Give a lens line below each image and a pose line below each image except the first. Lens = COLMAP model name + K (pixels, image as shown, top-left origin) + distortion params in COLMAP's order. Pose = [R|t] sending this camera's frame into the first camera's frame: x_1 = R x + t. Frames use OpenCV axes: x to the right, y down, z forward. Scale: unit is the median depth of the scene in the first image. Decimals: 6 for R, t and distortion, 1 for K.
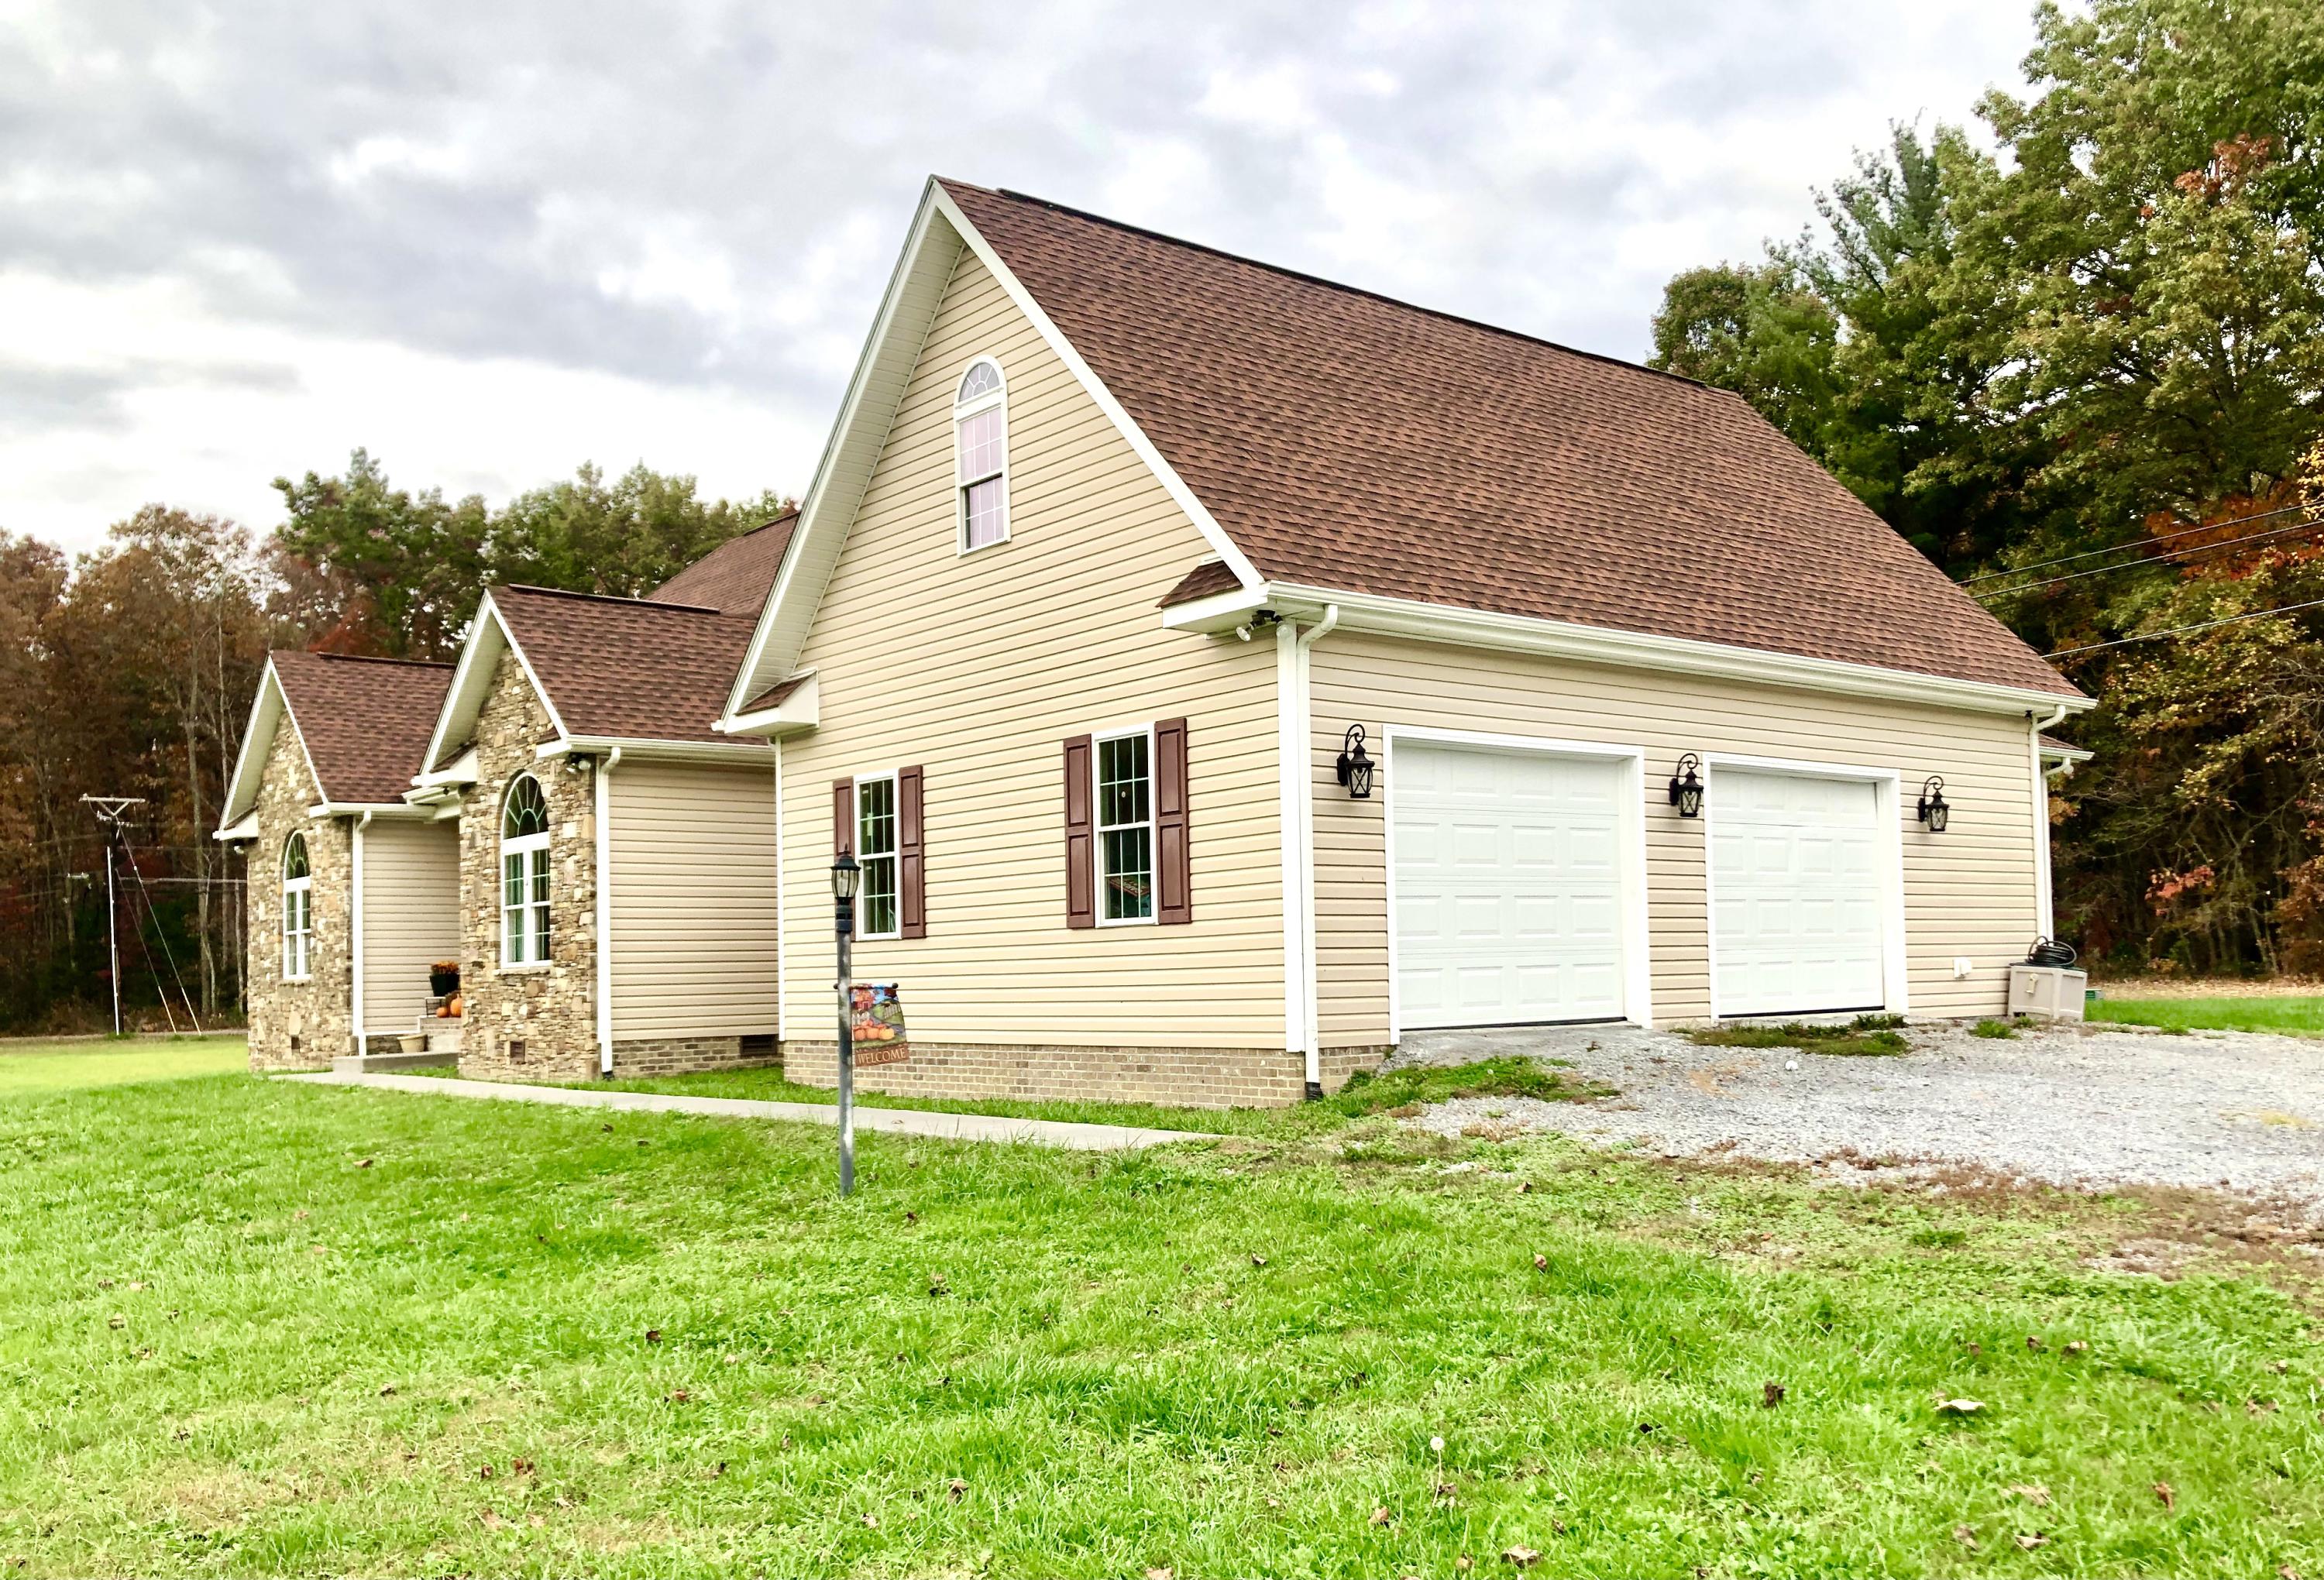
lens RADIAL K [[2025.8, 0, 1126.4], [0, 2025.8, 796.5], [0, 0, 1]] dist [0.000064, -0.000050]
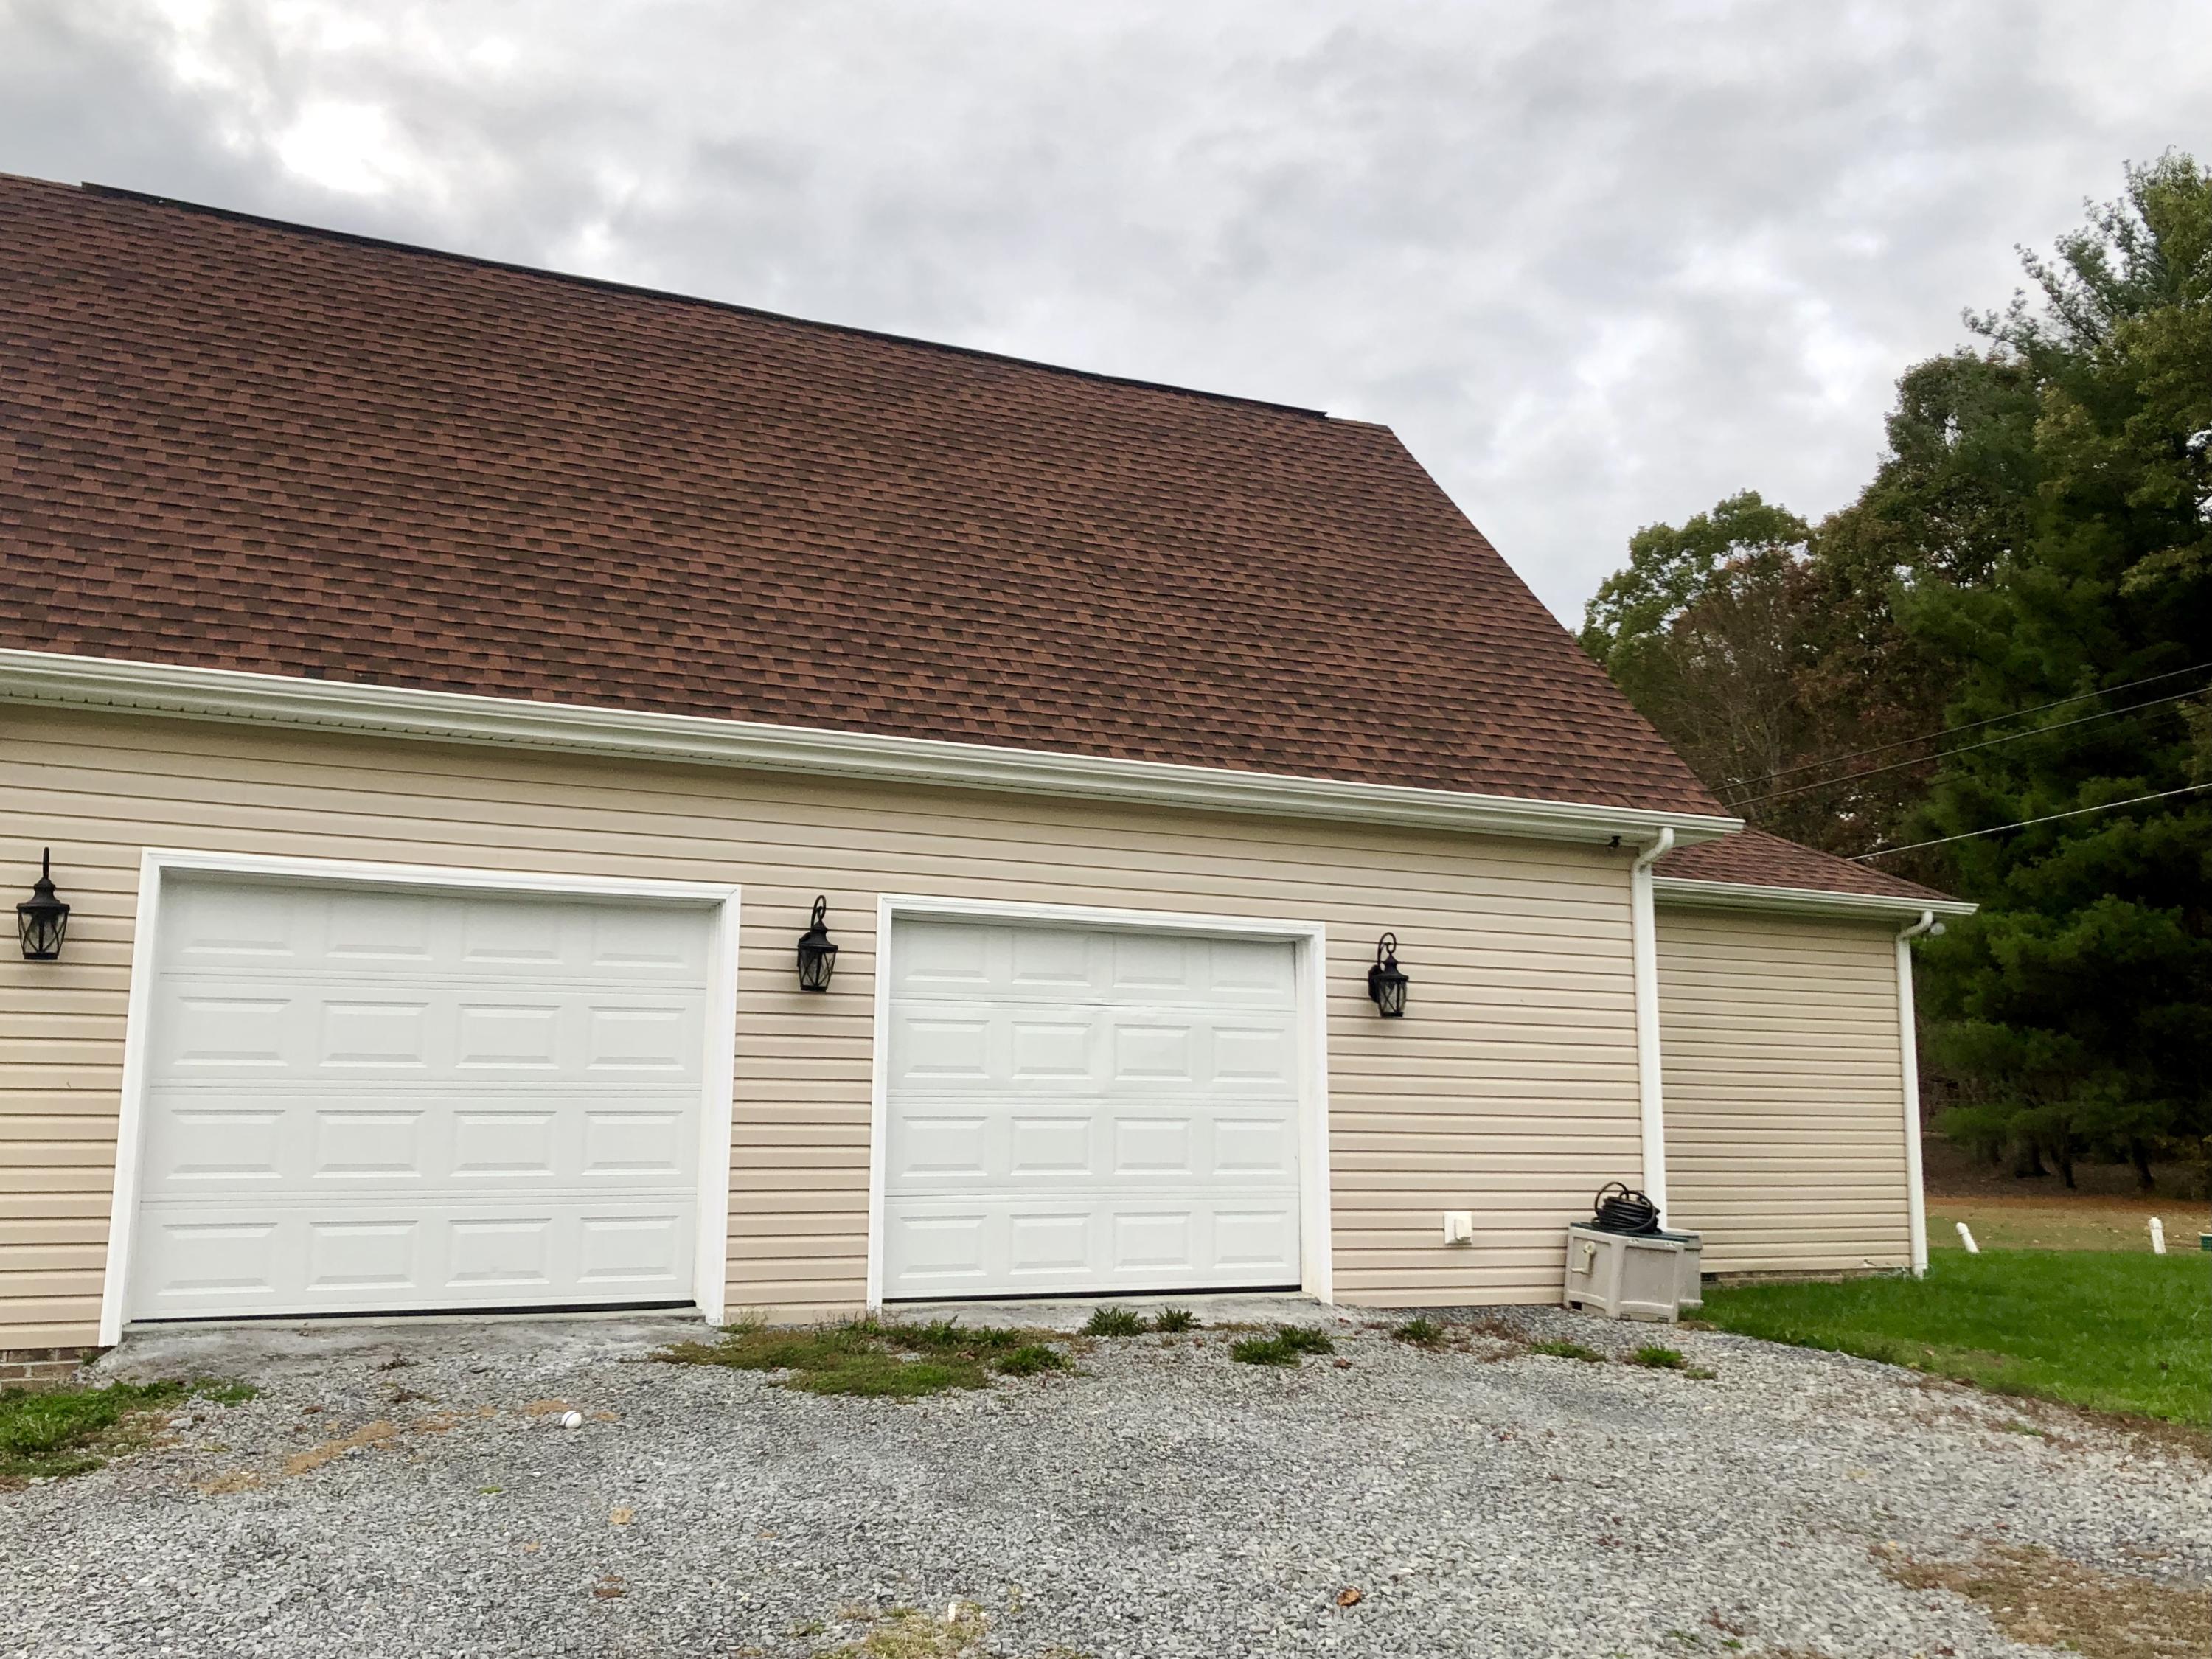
lens RADIAL K [[1897.9, 0, 1169.5], [0, 1897.9, 819.6], [0, 0, 1]] dist [0.012815, -0.029778]
pose [[0.965854, -0.010865, -0.258861, 0.198570], [-0.007438, 0.997546, -0.069622, -0.001506], [0.258982, 0.069170, 0.963402, 0.155169]]
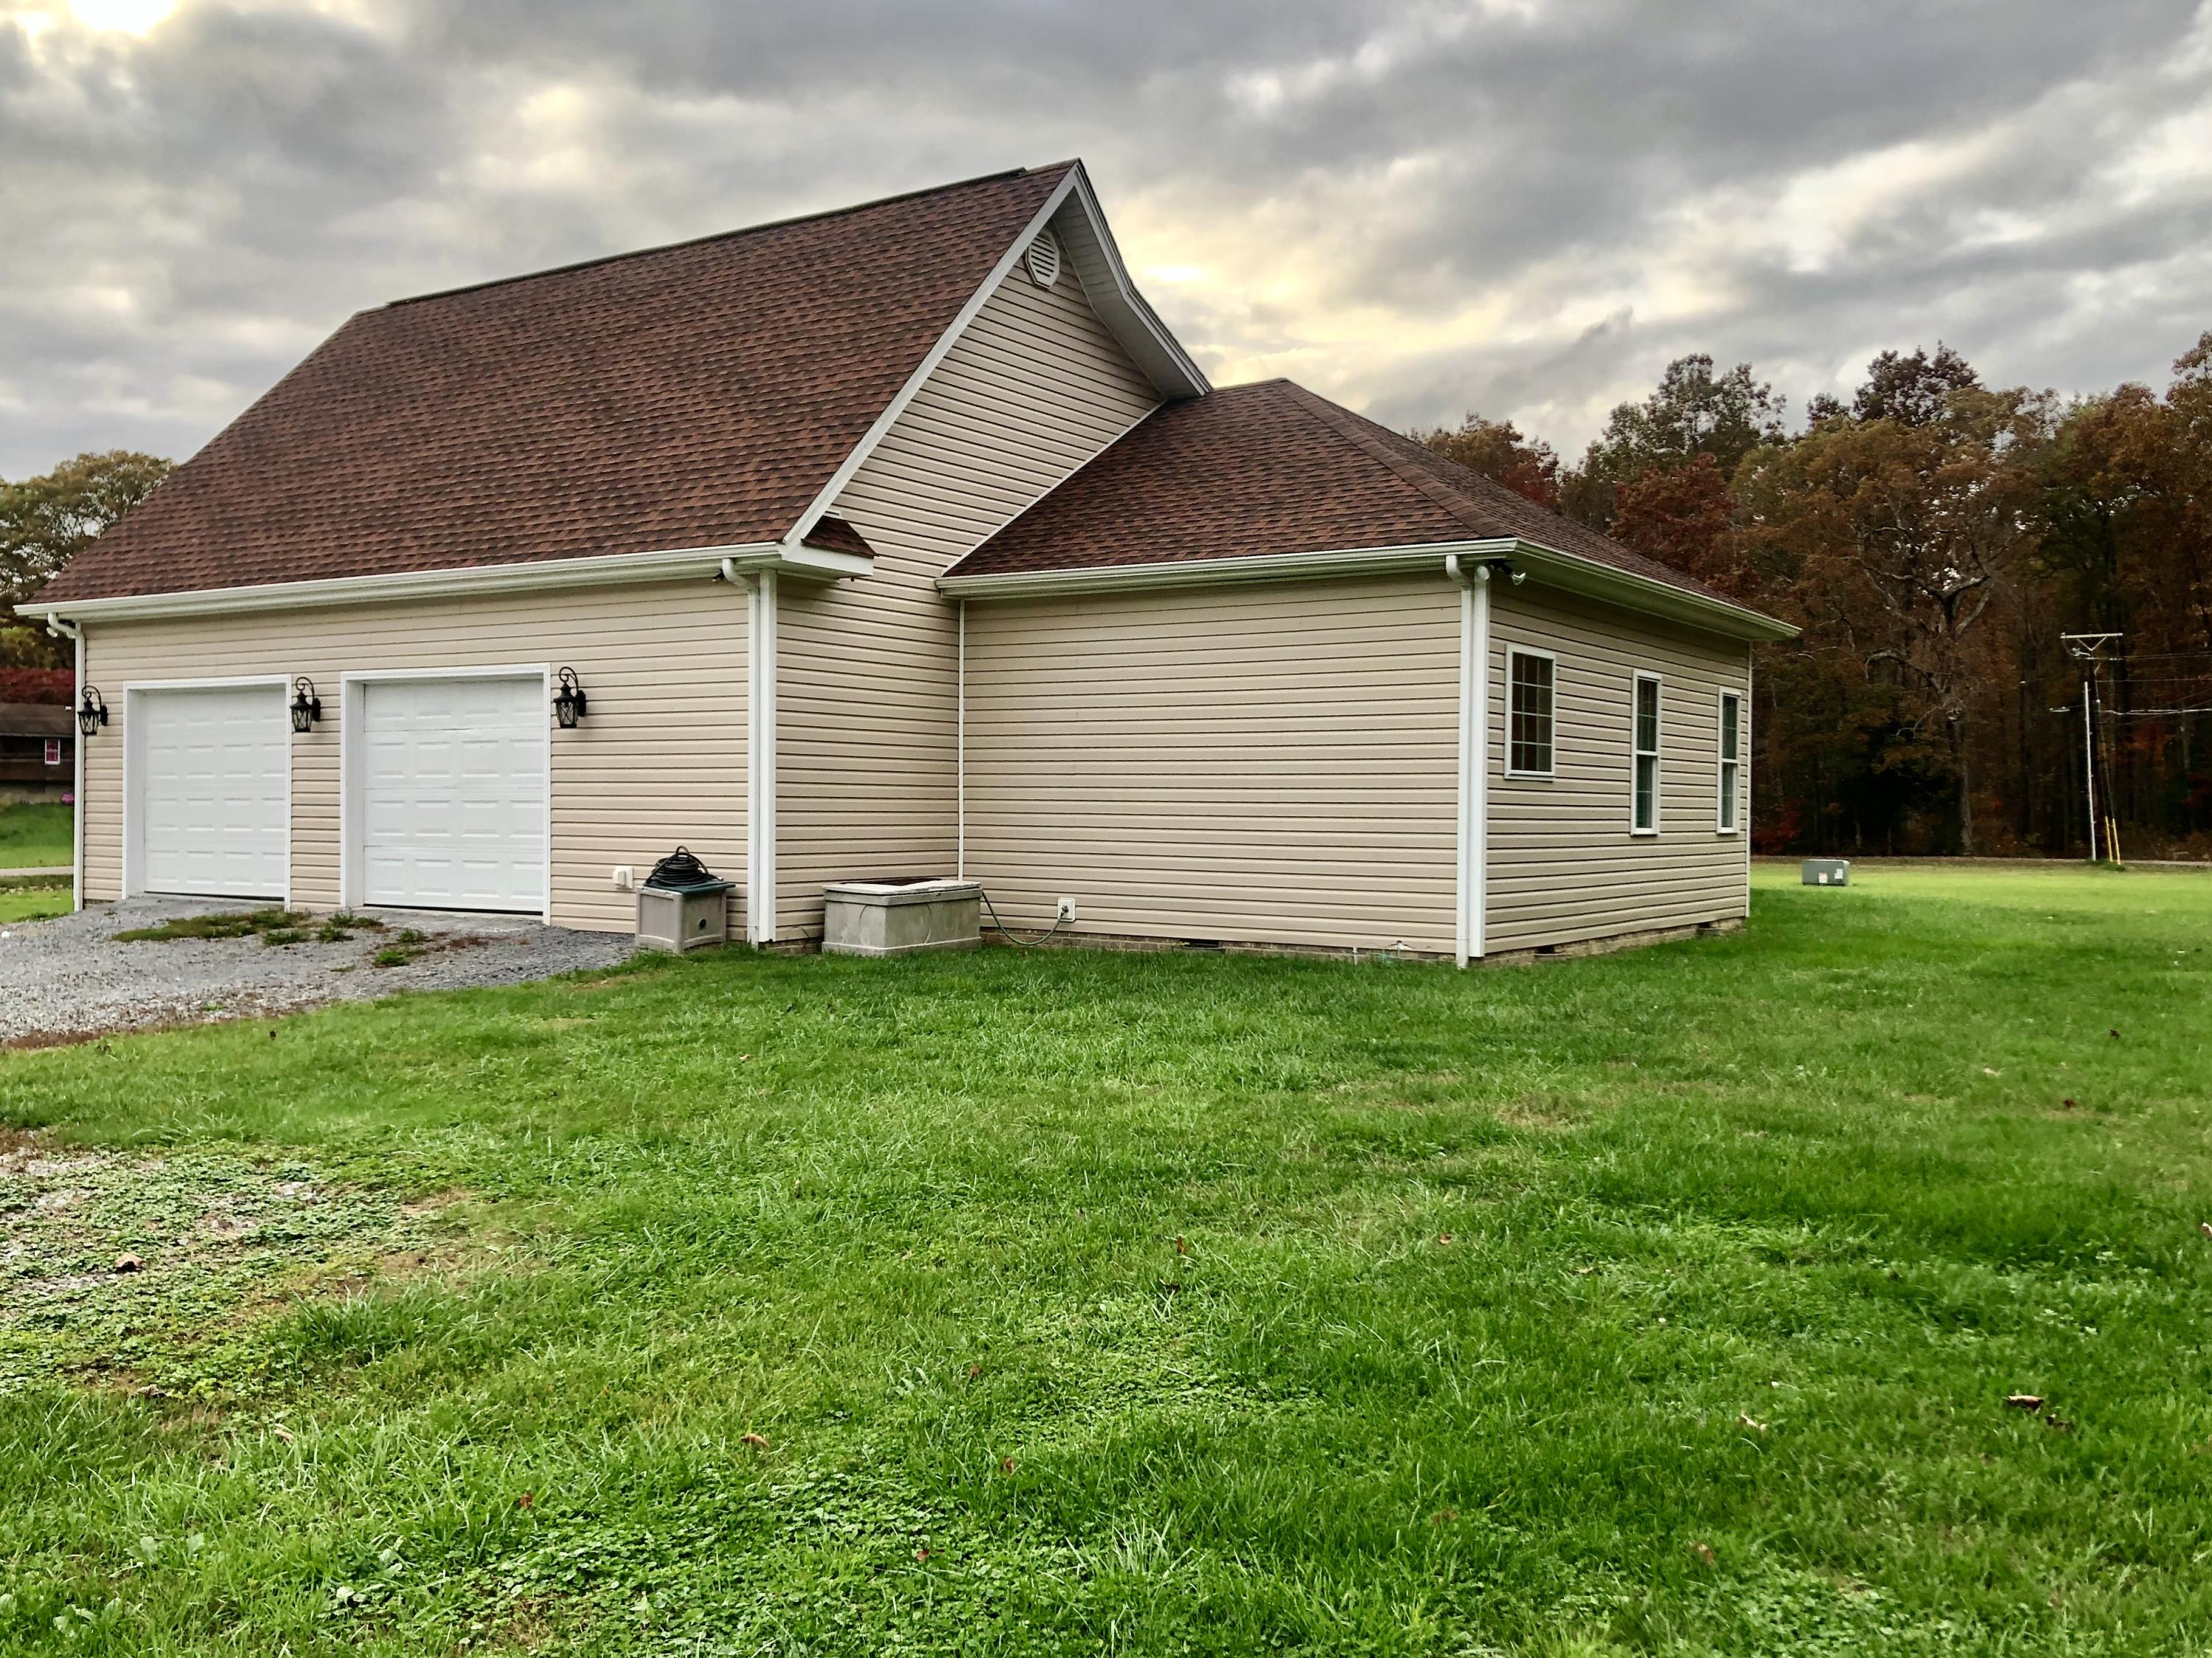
lens RADIAL K [[1897.8, 0, 1169.5], [0, 1897.8, 819.1], [0, 0, 1]] dist [0.012815, -0.029778]
pose [[0.333143, 0.026196, -0.942512, 0.524195], [0.075088, 0.995702, 0.054216, 0.012912], [0.939882, -0.088833, 0.329744, 0.389196]]
